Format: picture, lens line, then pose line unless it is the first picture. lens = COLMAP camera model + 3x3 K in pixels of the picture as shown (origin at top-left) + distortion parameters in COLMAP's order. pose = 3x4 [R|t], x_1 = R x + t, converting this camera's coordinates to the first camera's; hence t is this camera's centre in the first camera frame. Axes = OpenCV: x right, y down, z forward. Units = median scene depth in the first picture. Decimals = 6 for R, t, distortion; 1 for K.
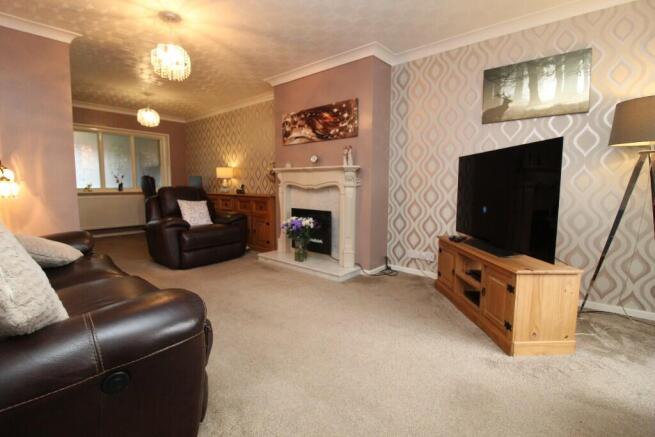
lens RADIAL K [[314.1, 0, 325.9], [0, 314.1, 217.3], [0, 0, 1]] dist [-0.003650, -0.001256]
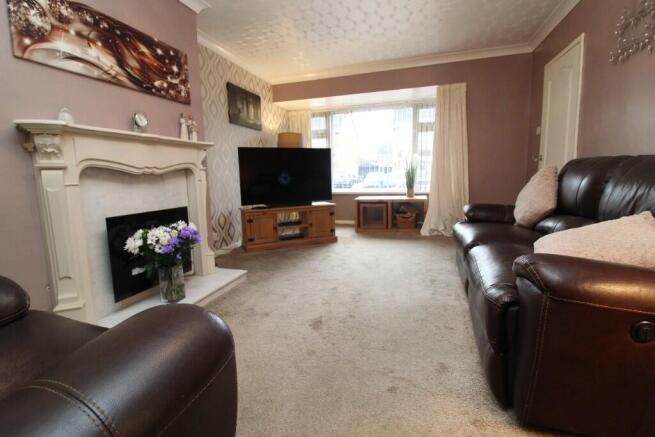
lens RADIAL K [[314.1, 0, 325.9], [0, 314.1, 217.1], [0, 0, 1]] dist [-0.003650, -0.001256]
pose [[-0.383662, -0.100473, 0.917992, -0.715438], [0.136512, 0.976972, 0.163982, -0.068545], [-0.913328, 0.188230, -0.361111, 0.974844]]
